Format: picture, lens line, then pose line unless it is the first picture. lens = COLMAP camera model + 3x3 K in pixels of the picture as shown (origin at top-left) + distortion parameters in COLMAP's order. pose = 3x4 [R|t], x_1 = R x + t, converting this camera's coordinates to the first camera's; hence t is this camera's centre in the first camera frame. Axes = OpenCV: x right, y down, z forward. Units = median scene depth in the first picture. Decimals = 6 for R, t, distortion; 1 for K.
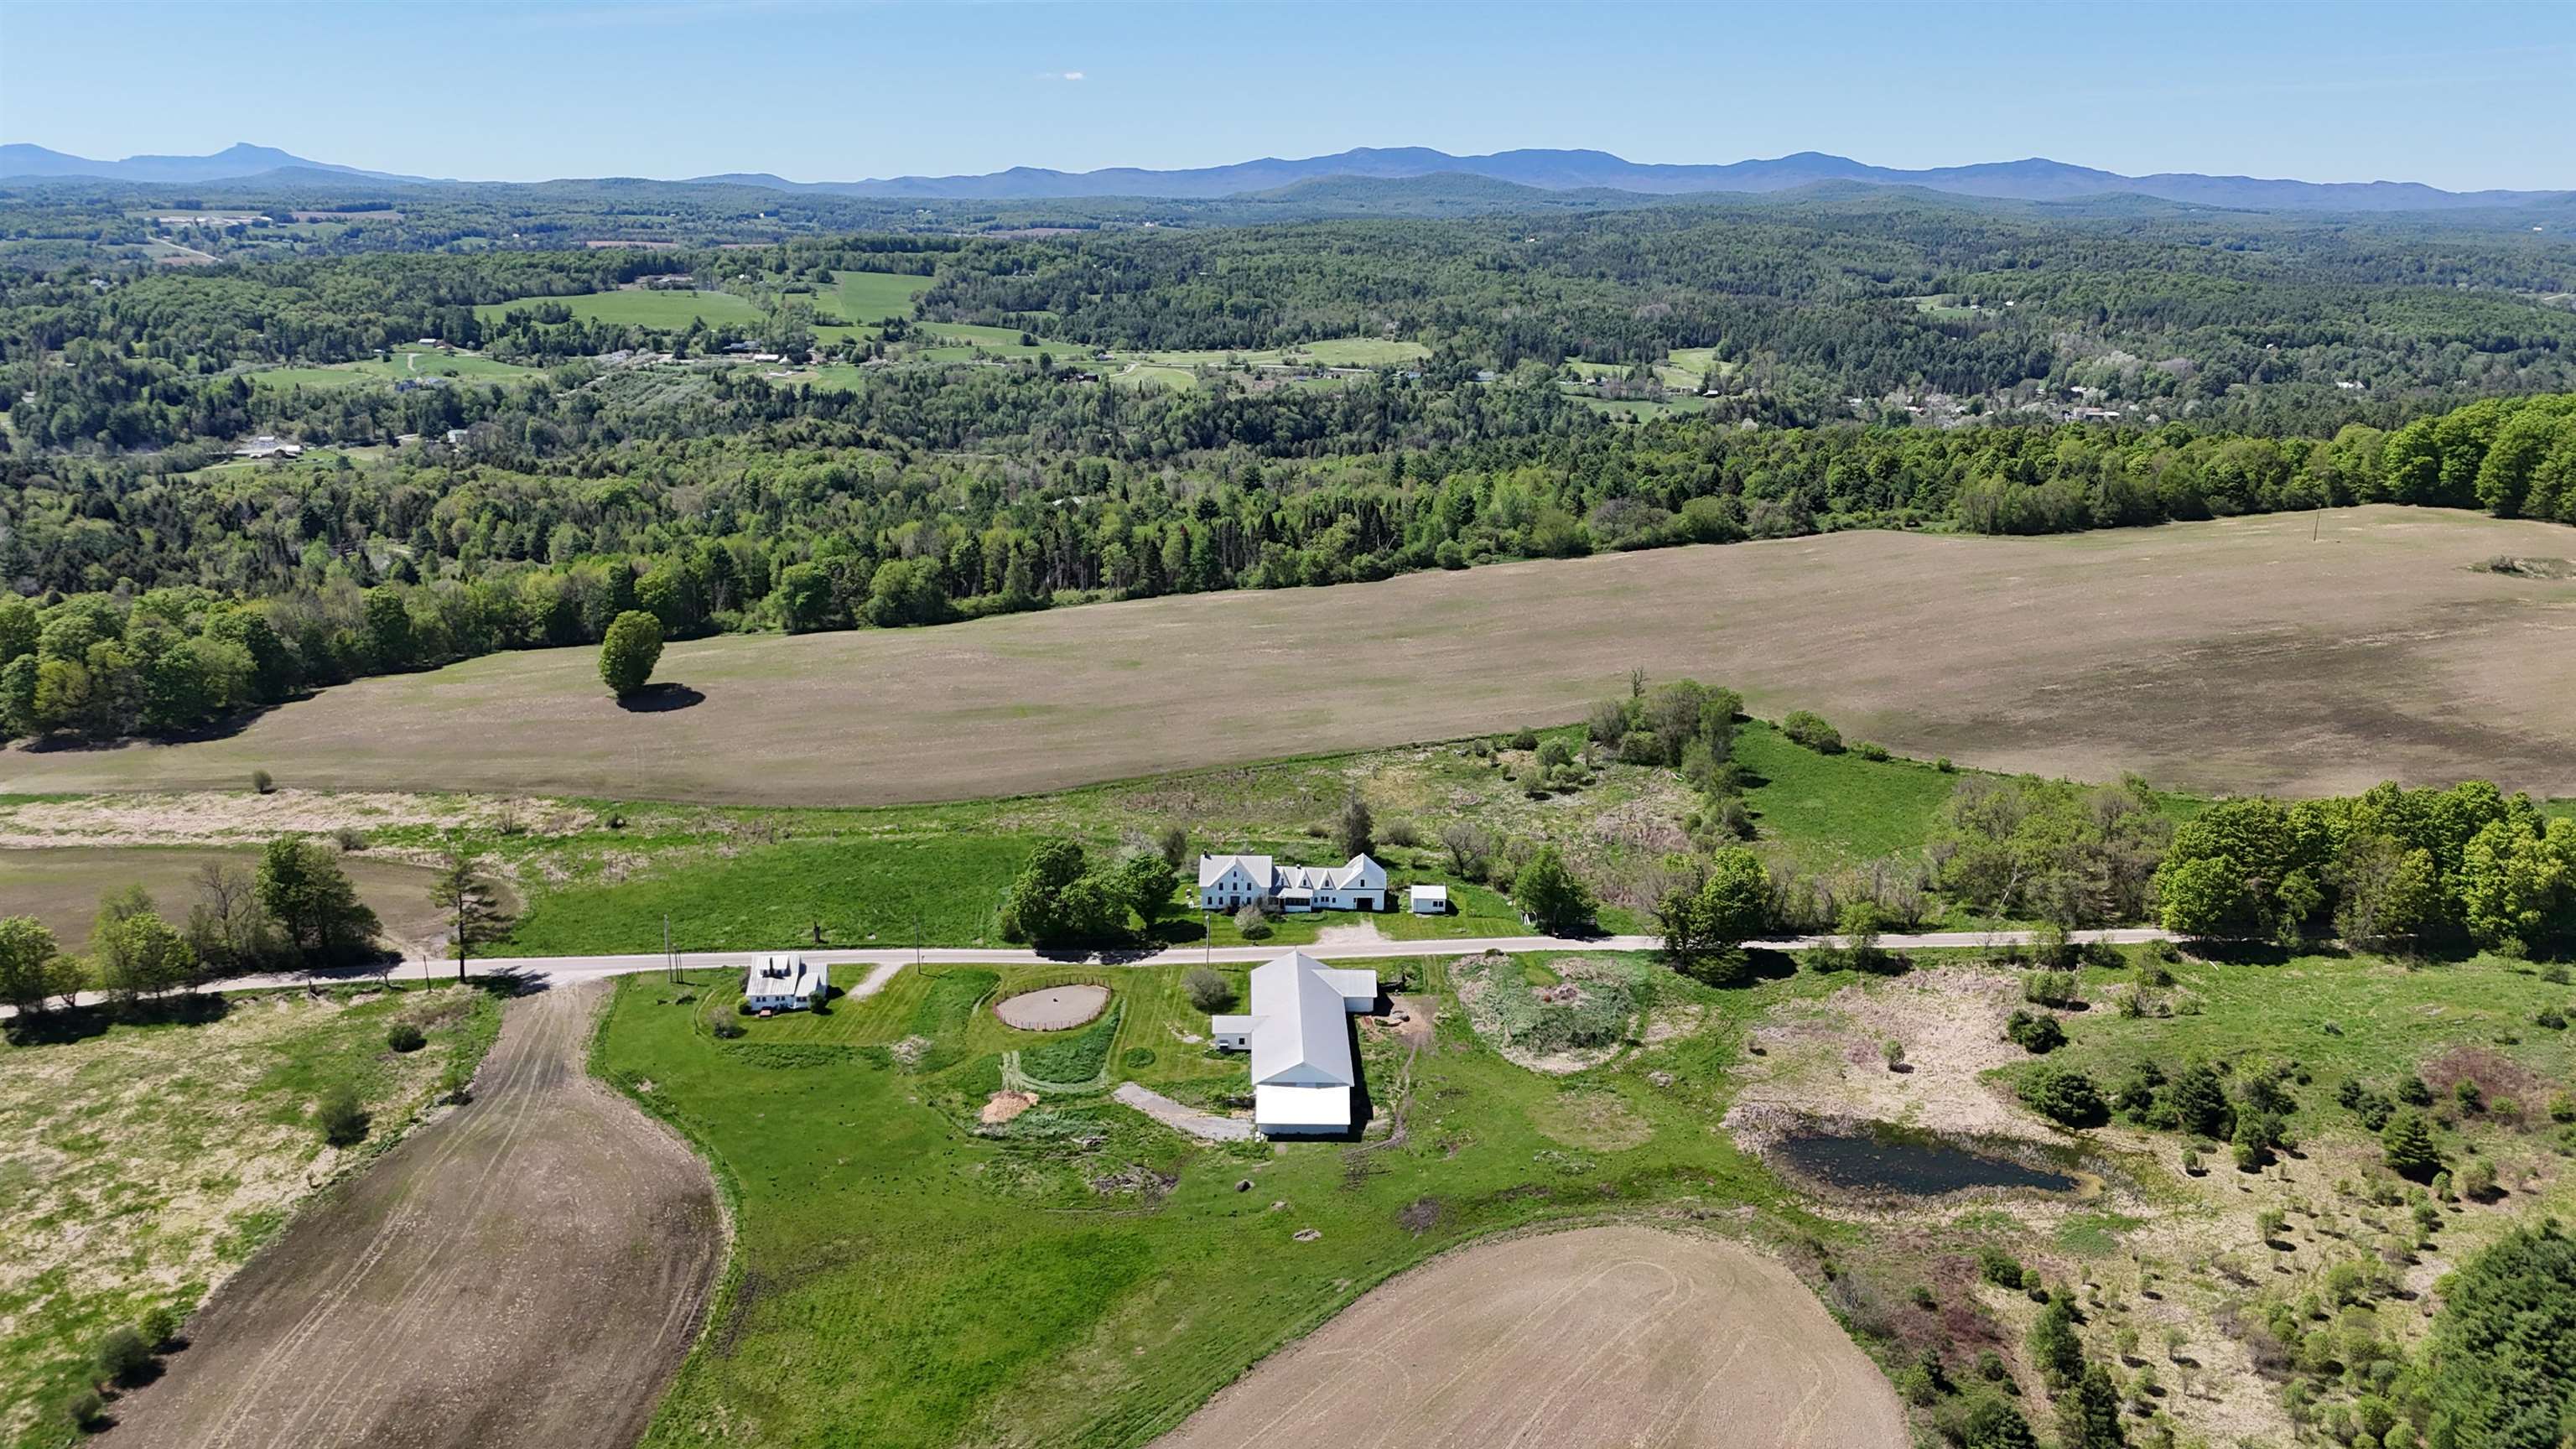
lens RADIAL K [[1889.4, 0, 1294.8], [0, 1889.4, 717.5], [0, 0, 1]] dist [0.096124, -0.097522]
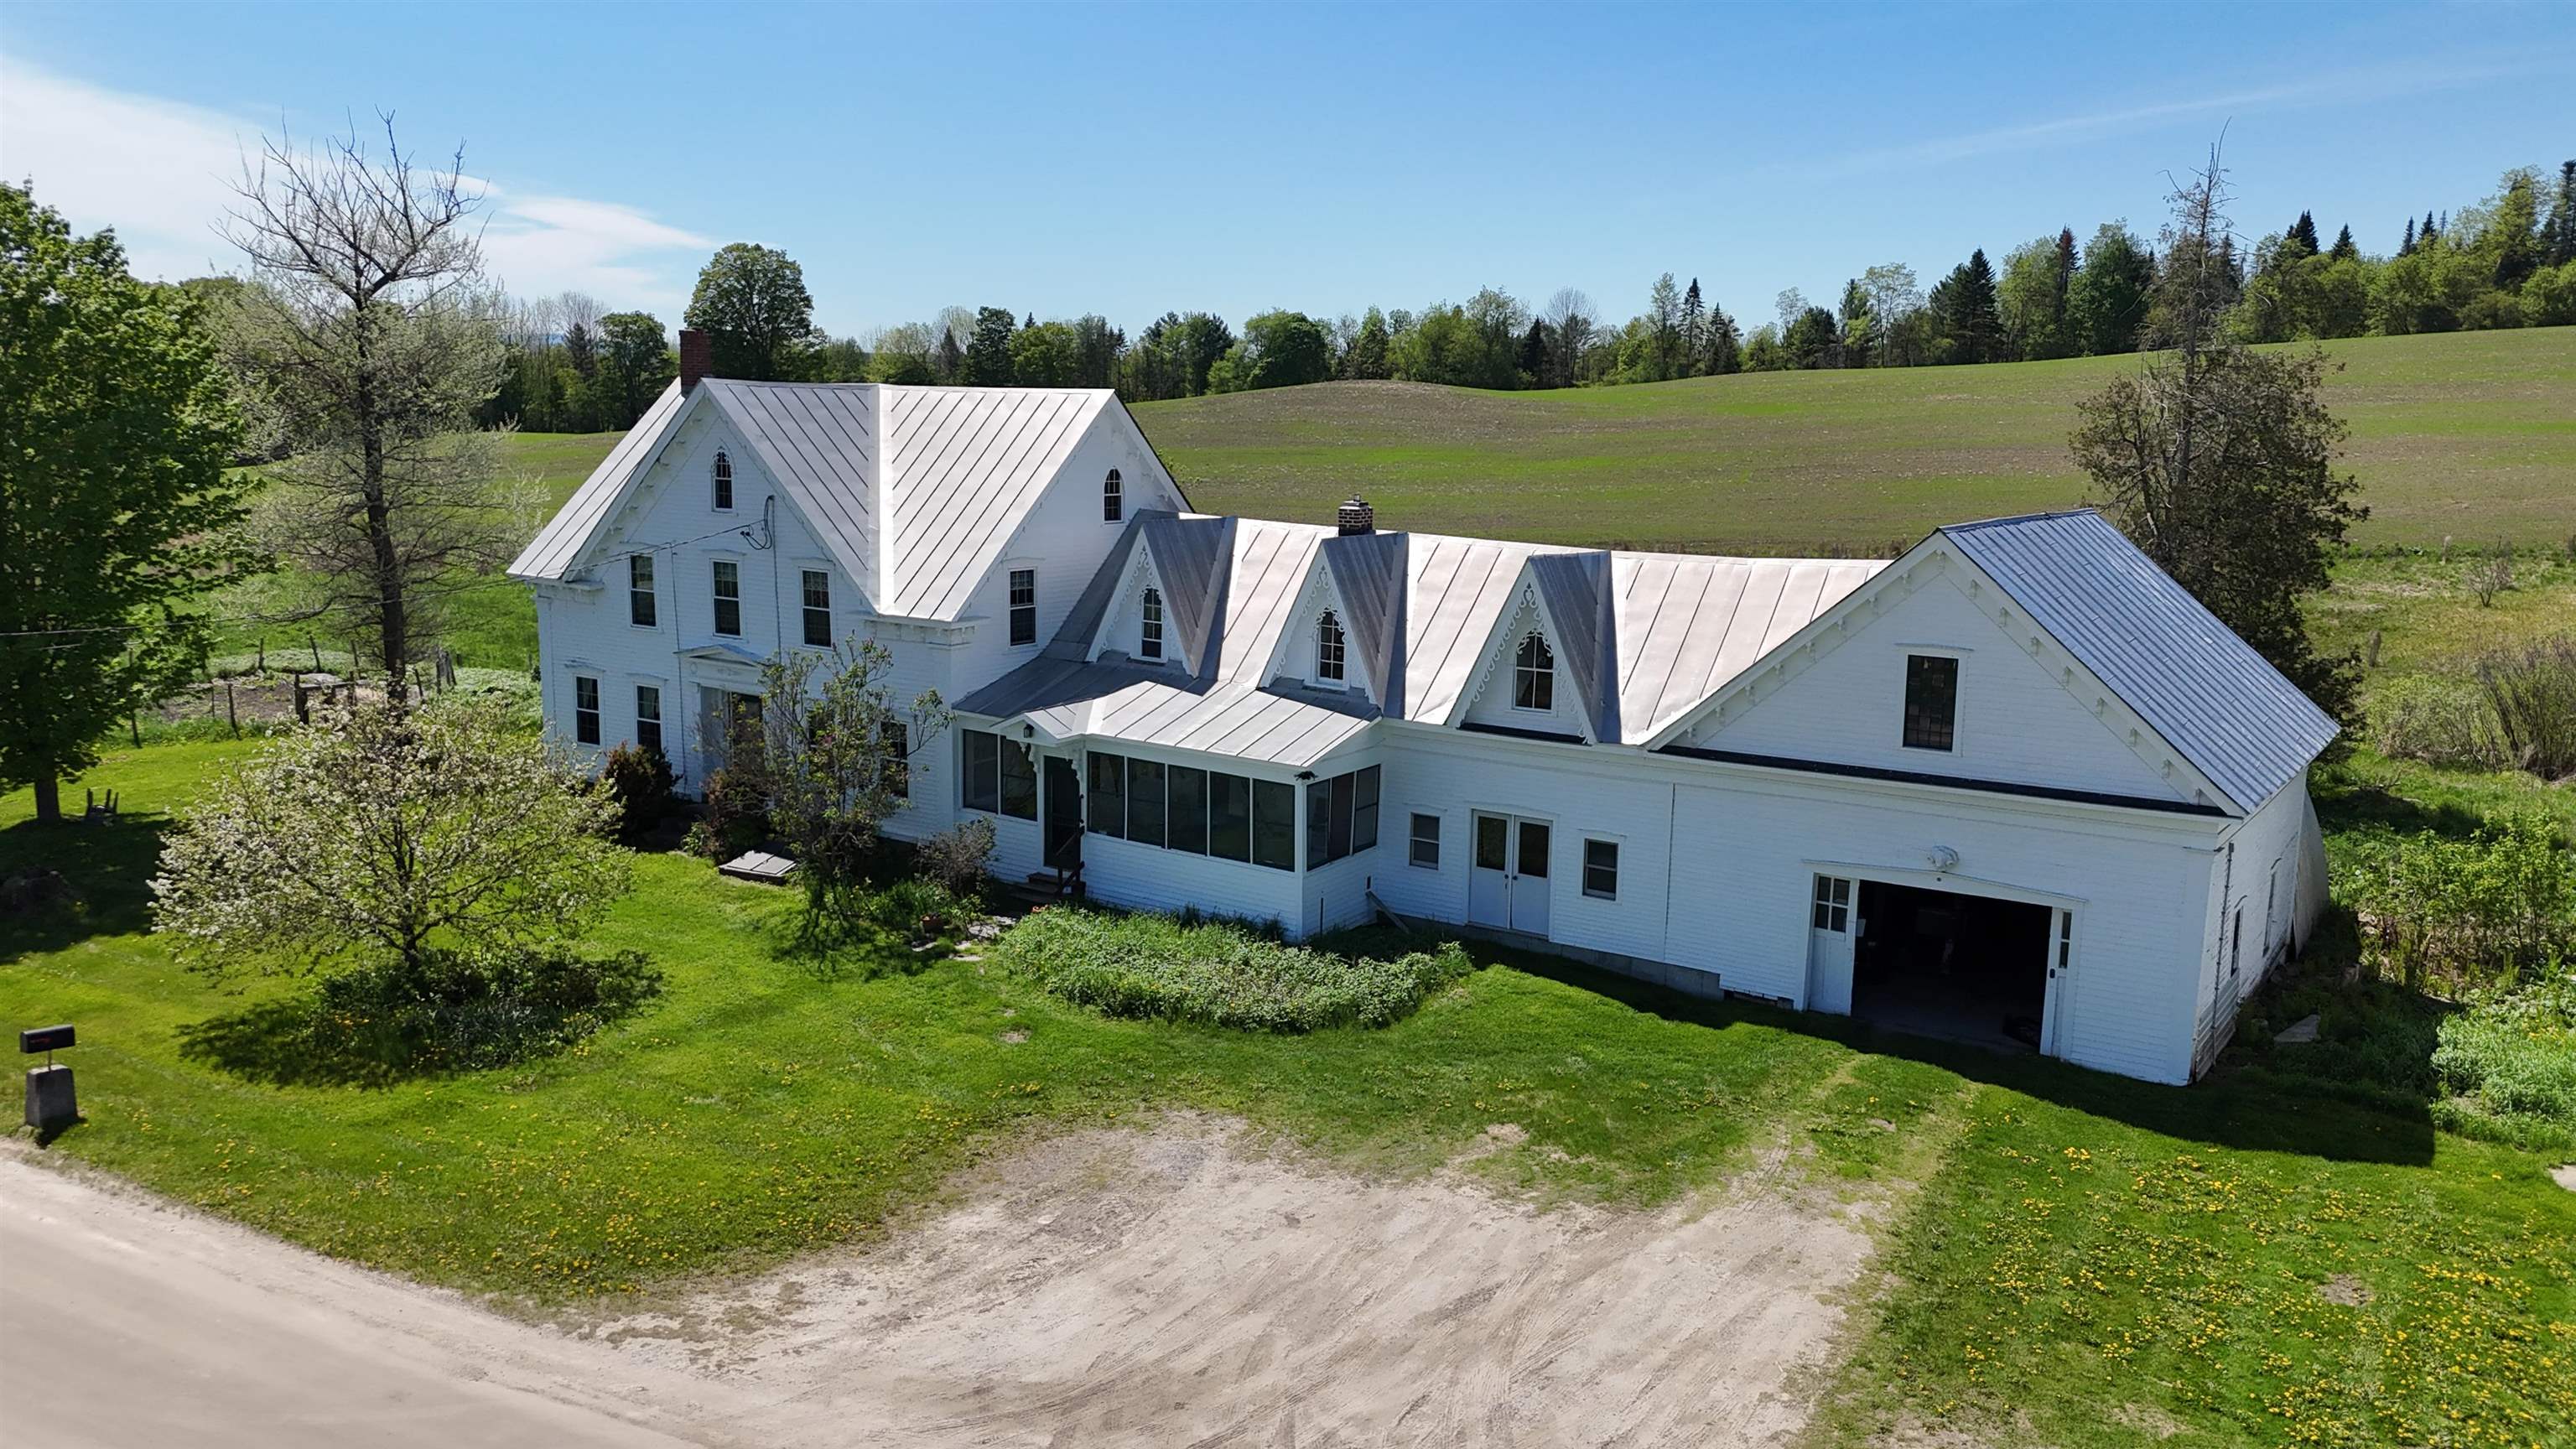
lens RADIAL K [[1889.4, 0, 1294.8], [0, 1889.4, 717.5], [0, 0, 1]] dist [0.096124, -0.097522]
pose [[0.843820, 0.091656, -0.528741, 0.047079], [-0.144553, 0.987708, -0.059476, 0.080743], [0.516790, 0.126618, 0.846697, 0.756290]]
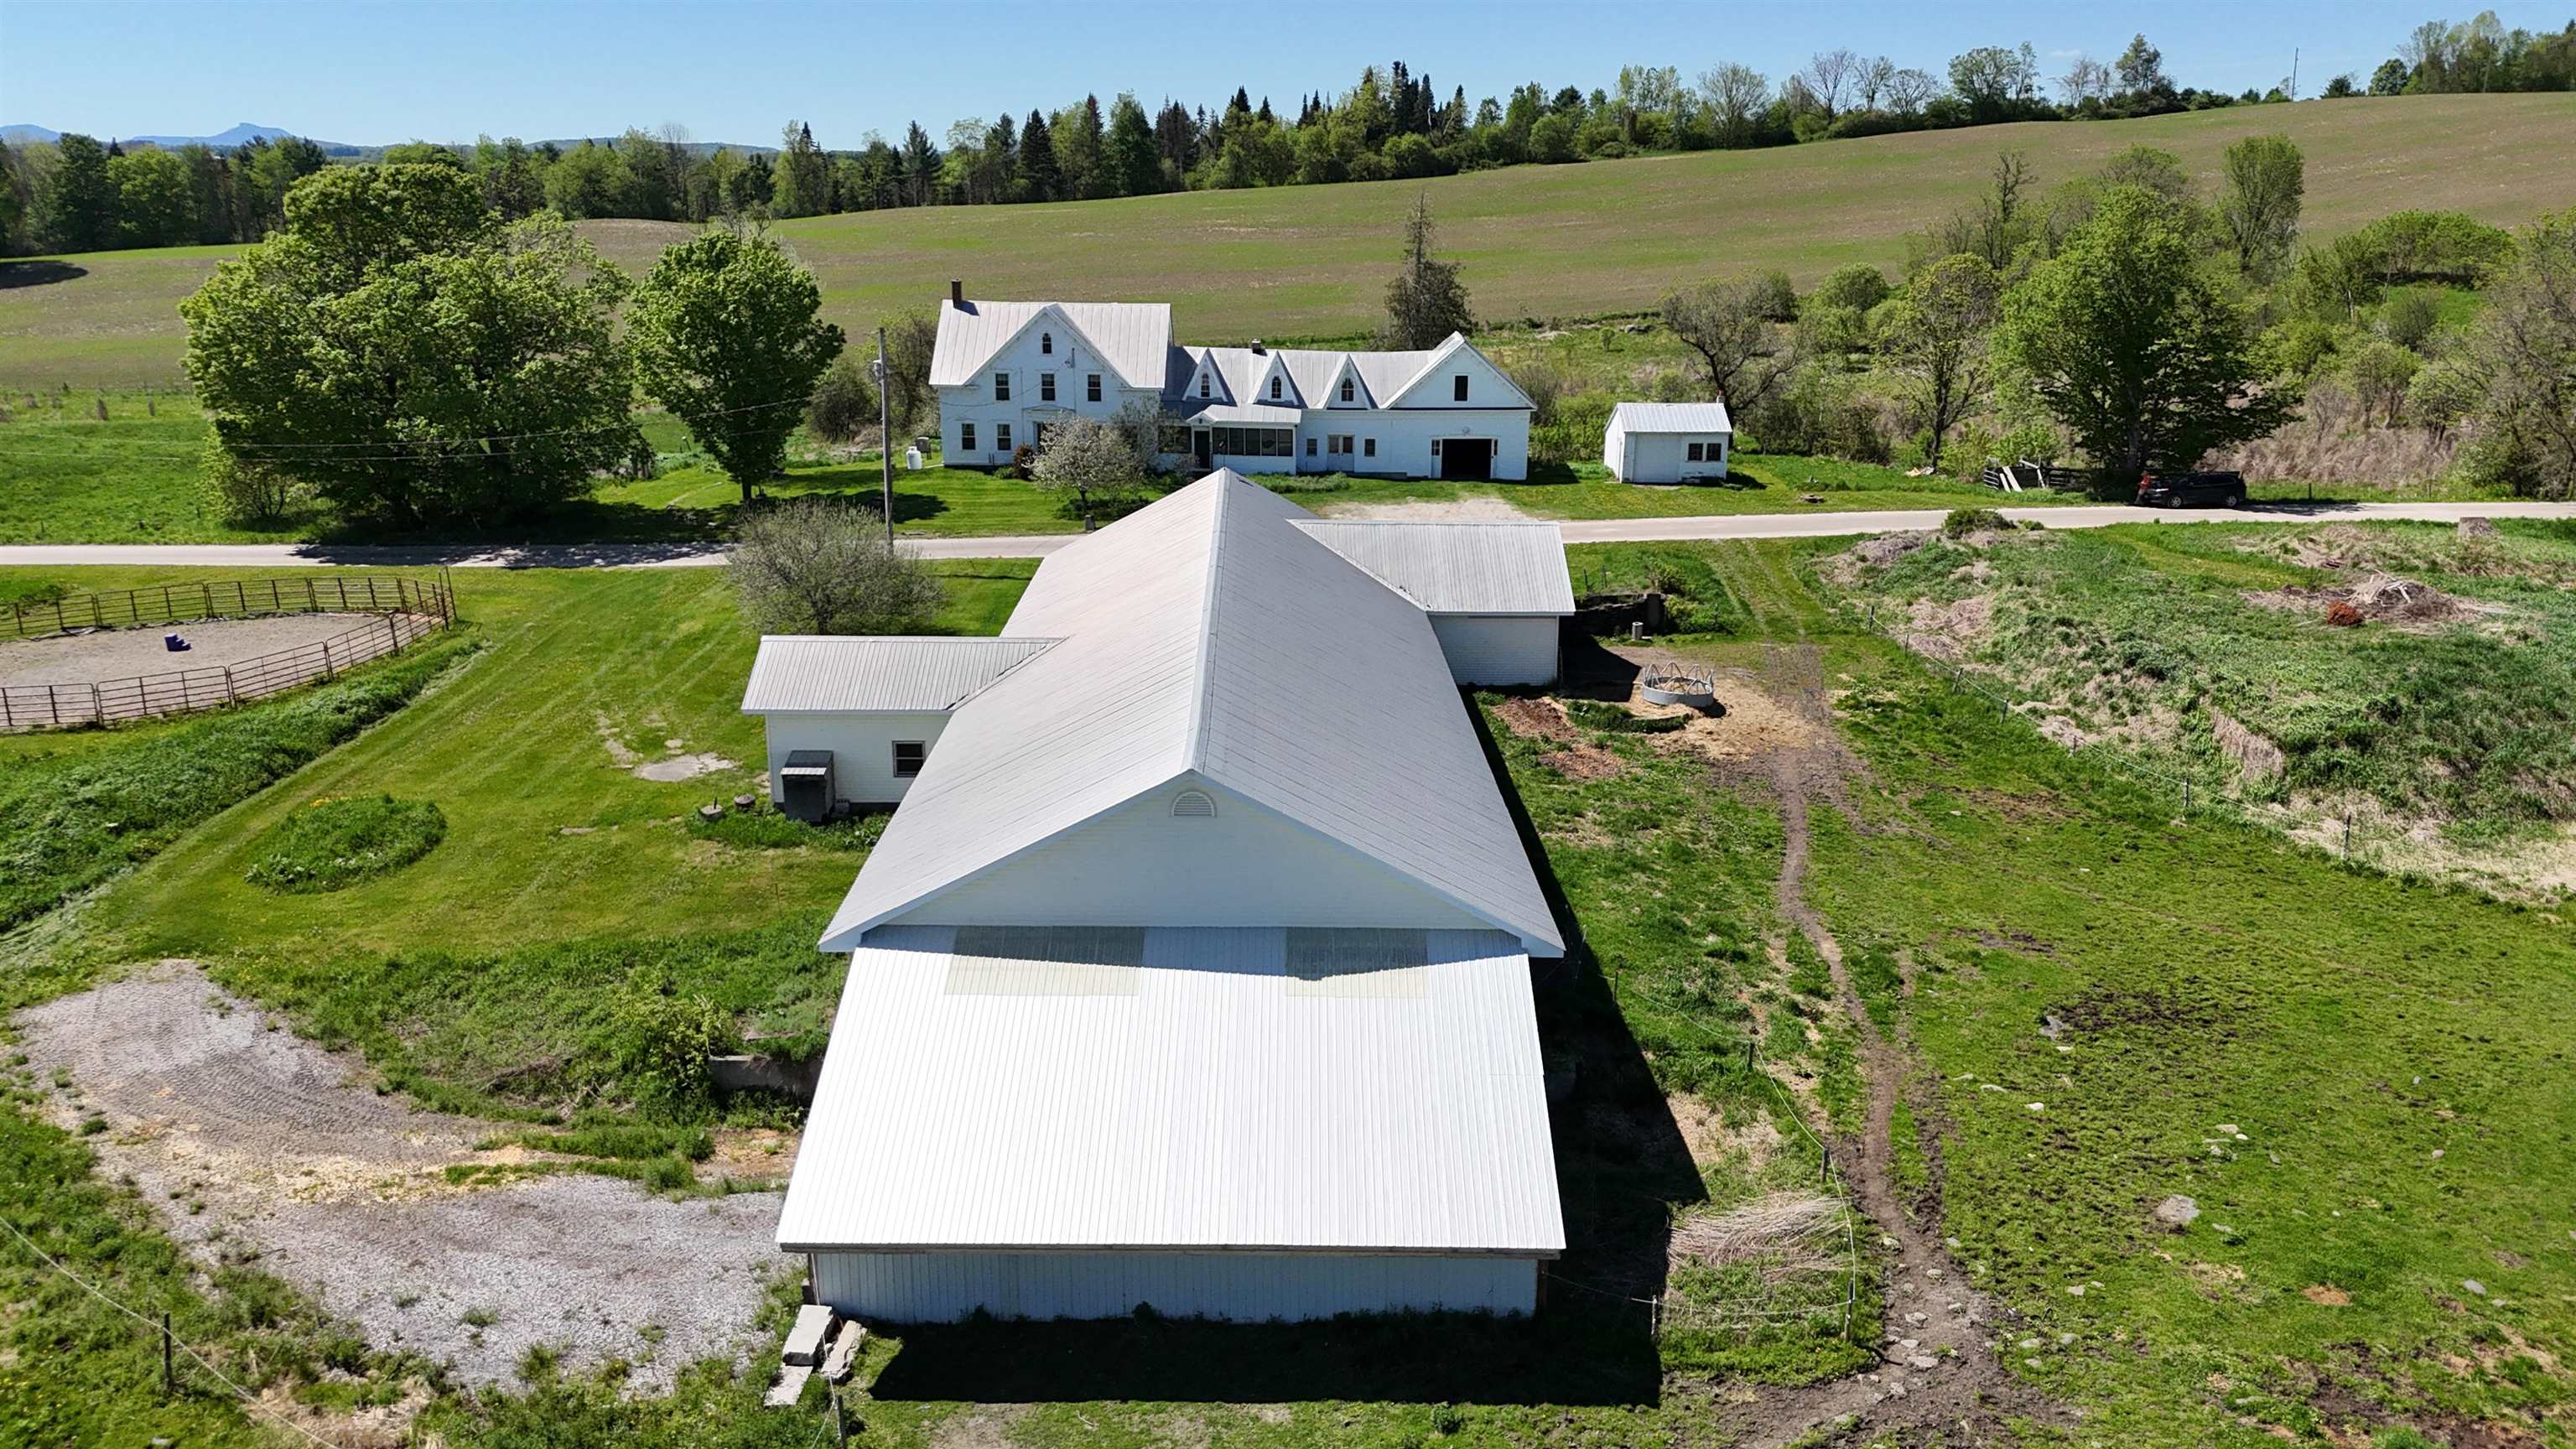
lens RADIAL K [[1889.4, 0, 1294.8], [0, 1889.4, 717.5], [0, 0, 1]] dist [0.096124, -0.097522]
pose [[0.999970, -0.004560, -0.006253, 0.008354], [0.004604, 0.999965, 0.007043, 0.115824], [0.006221, -0.007071, 0.999956, 0.567092]]
